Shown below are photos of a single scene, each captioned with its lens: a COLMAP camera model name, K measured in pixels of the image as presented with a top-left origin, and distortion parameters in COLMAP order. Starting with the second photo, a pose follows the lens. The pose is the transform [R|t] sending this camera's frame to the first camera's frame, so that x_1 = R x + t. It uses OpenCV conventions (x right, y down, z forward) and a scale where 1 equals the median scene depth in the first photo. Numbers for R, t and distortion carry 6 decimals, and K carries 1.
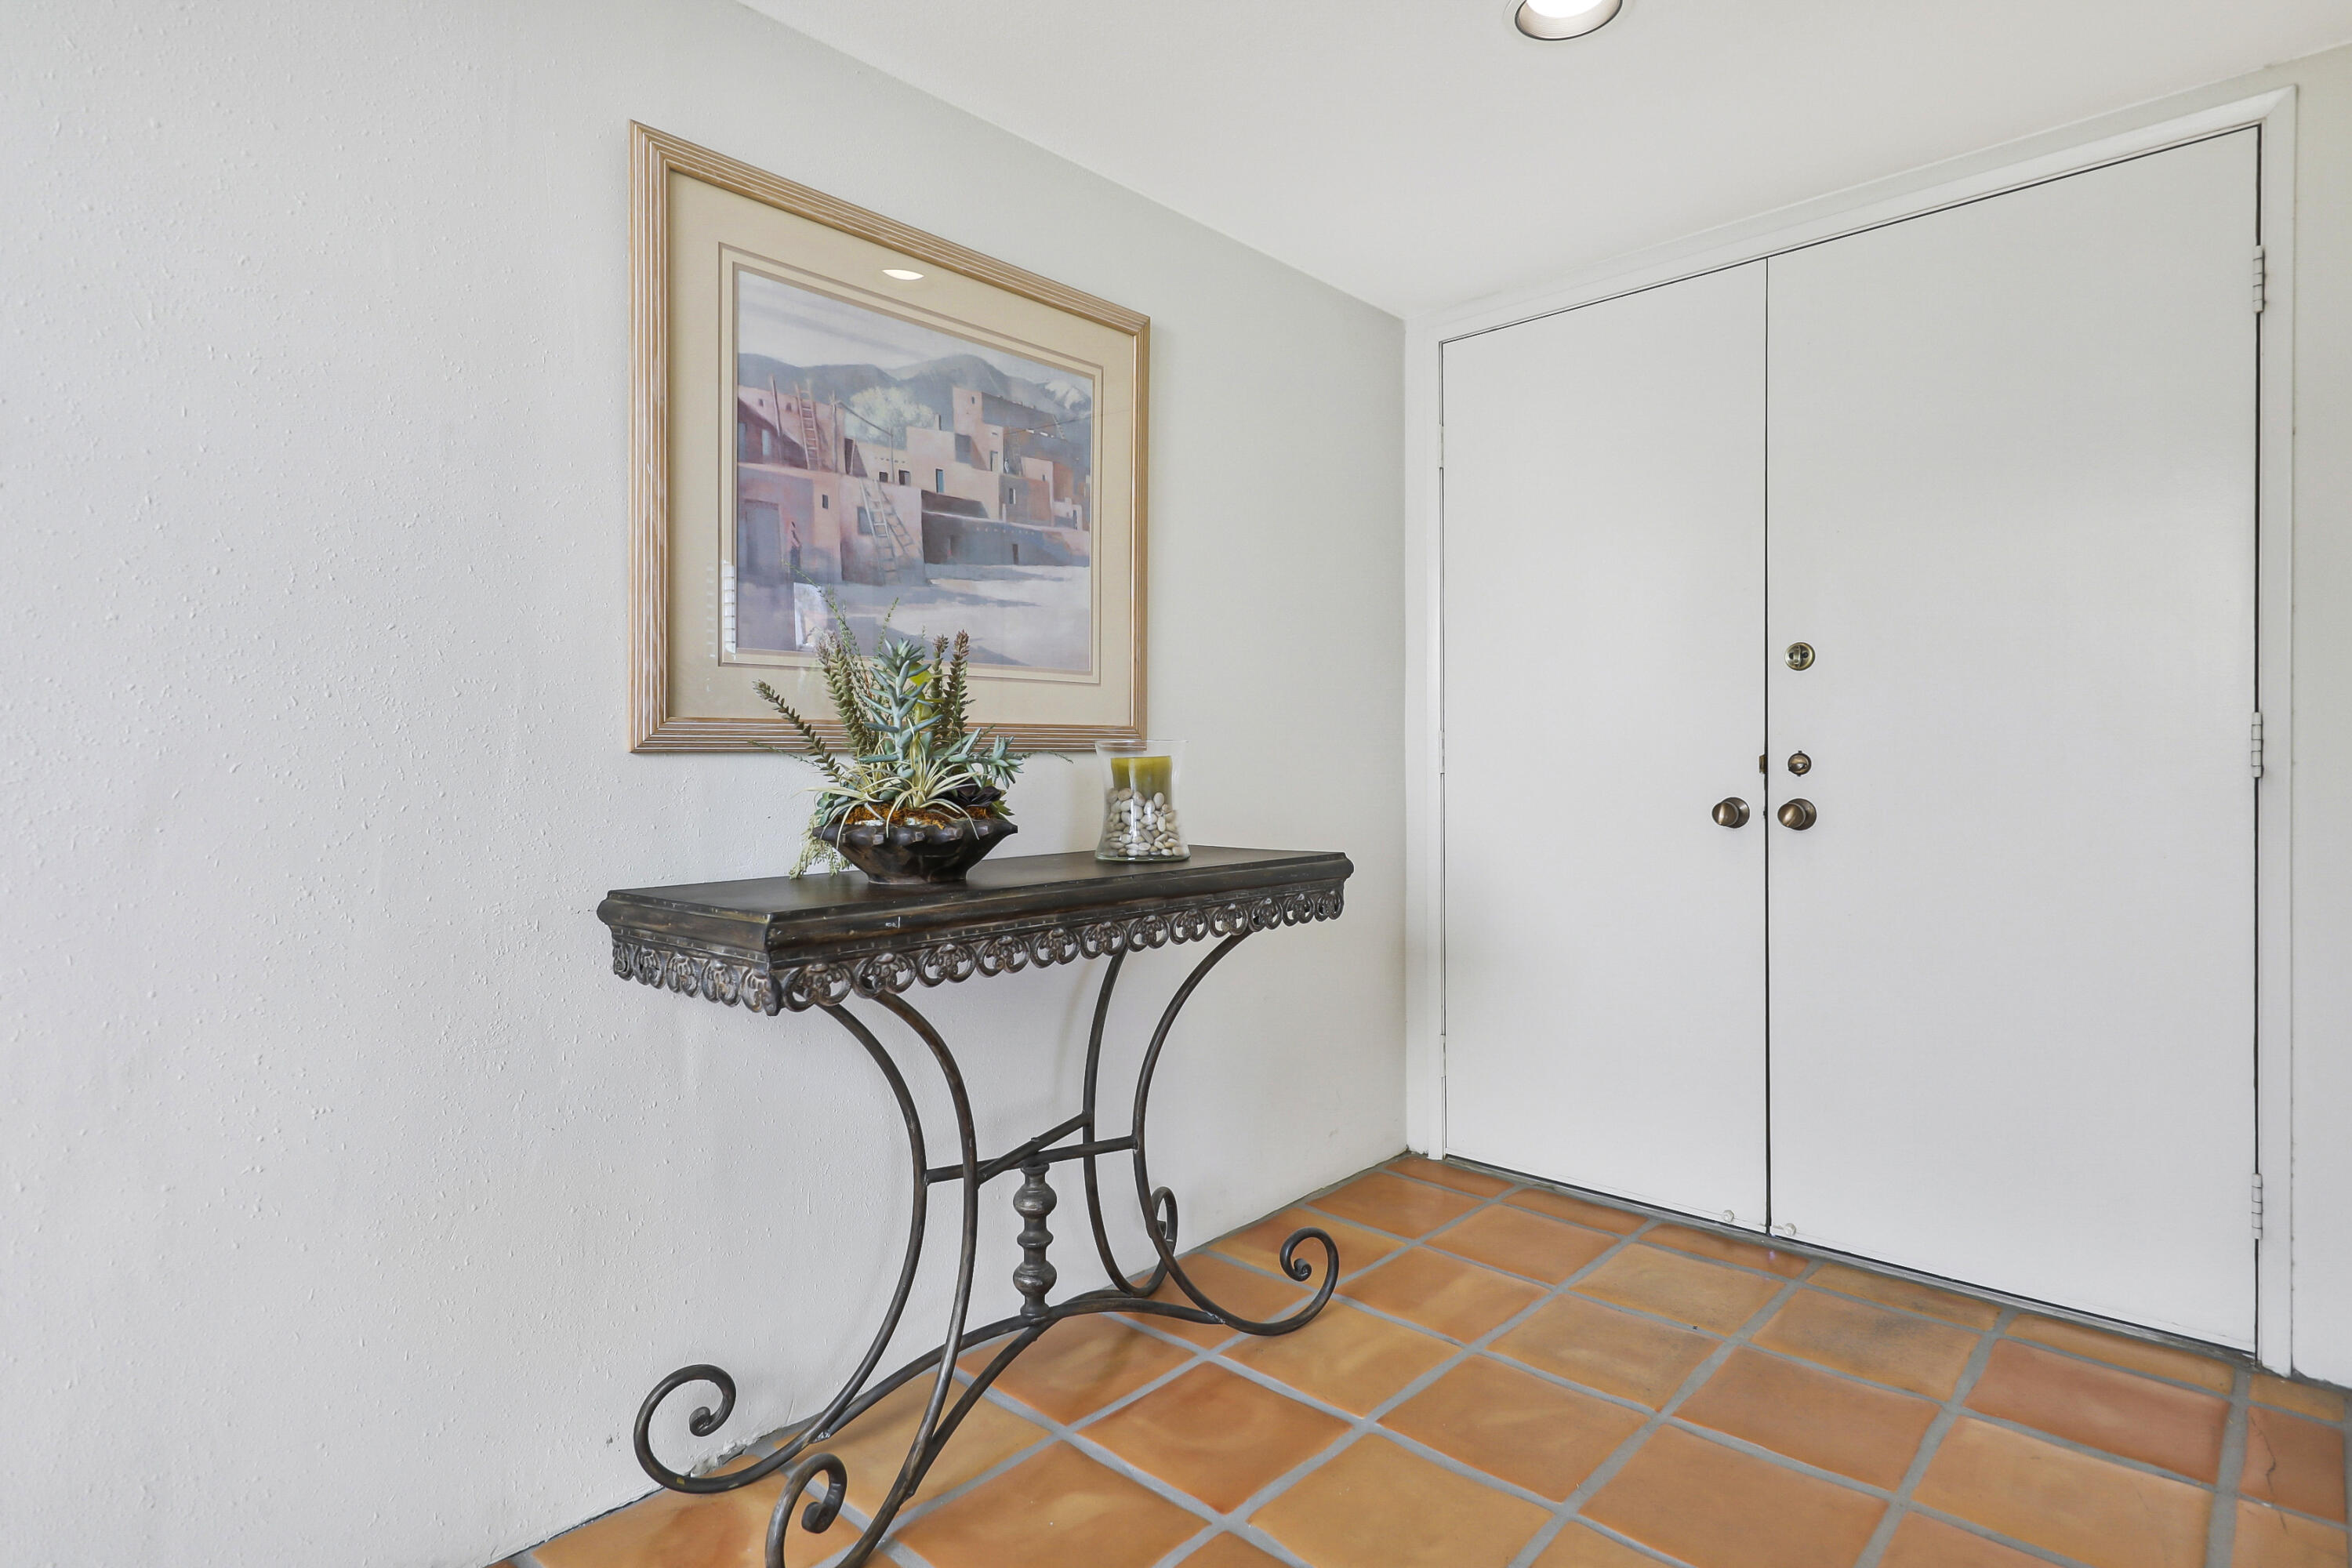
lens RADIAL K [[1246.5, 0, 1187.4], [0, 1246.5, 770.4], [0, 0, 1]] dist [0.005648, -0.001088]
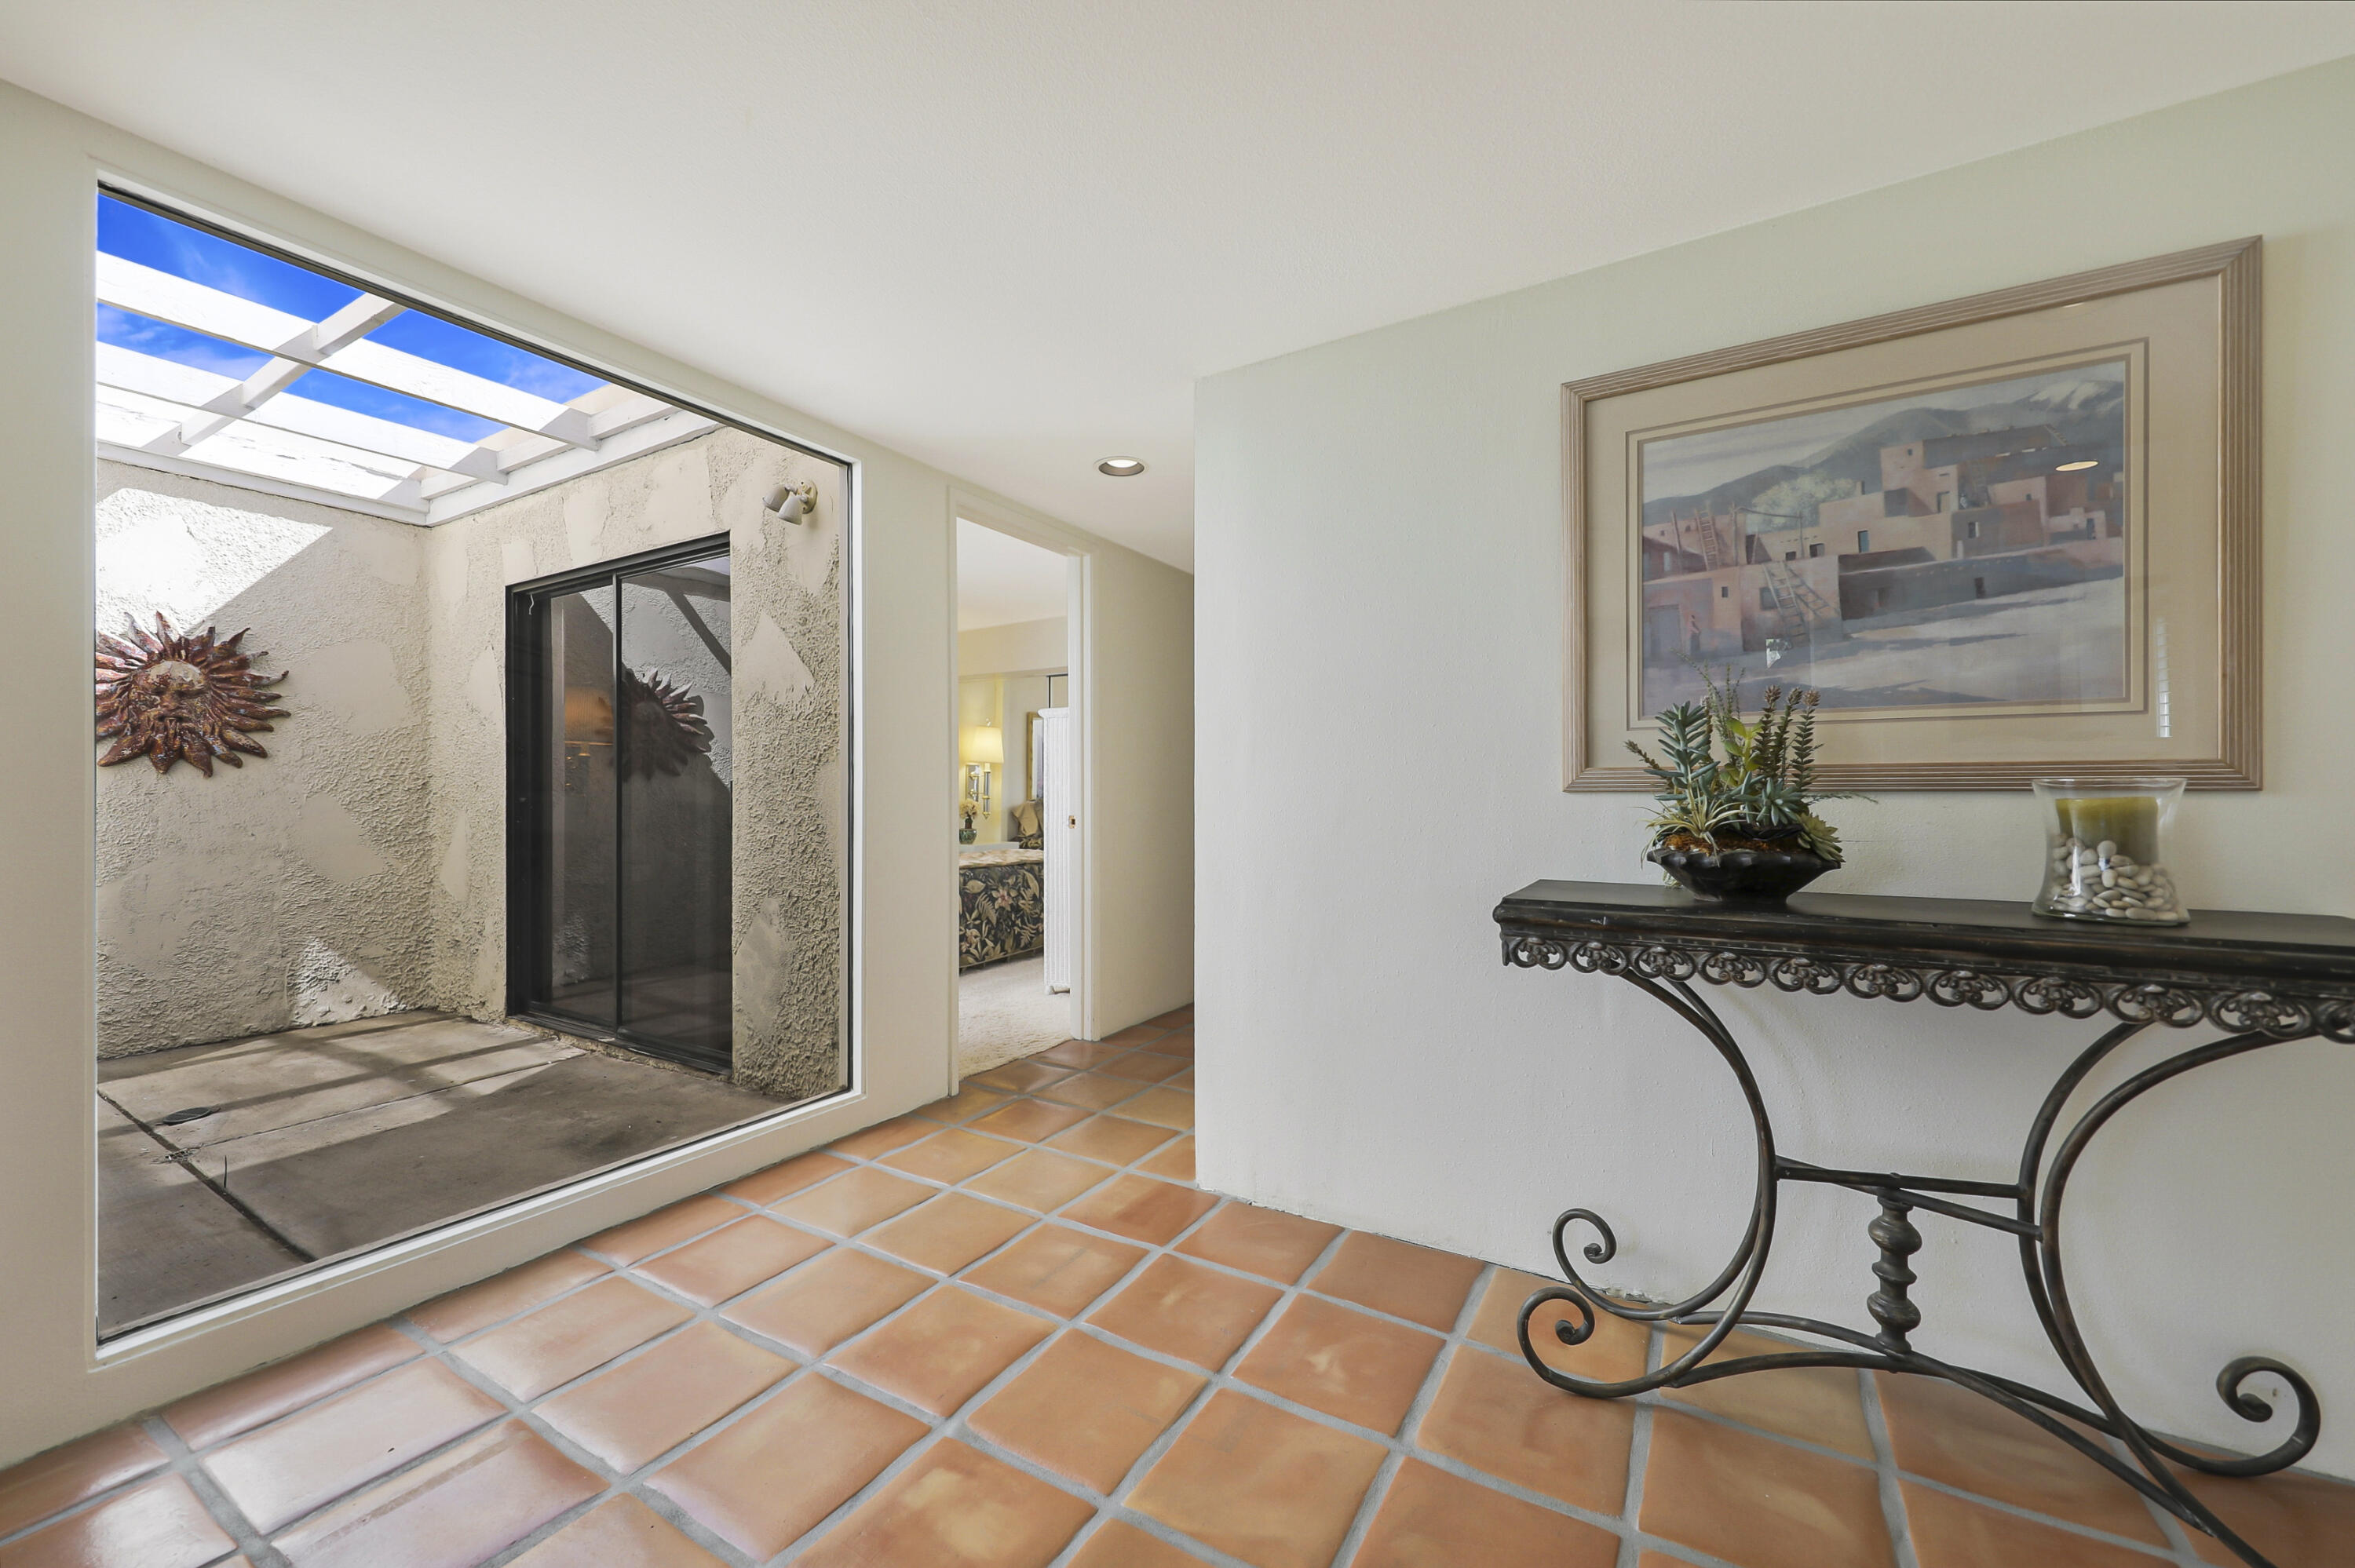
lens RADIAL K [[900.4, 0, 1194.8], [0, 900.4, 787.9], [0, 0, 1]] dist [-0.003613, -0.000635]
pose [[0.190213, -0.001053, -0.981742, 0.478504], [-0.012244, 0.999919, -0.003445, -0.008246], [0.981666, 0.012676, 0.190185, 0.296102]]
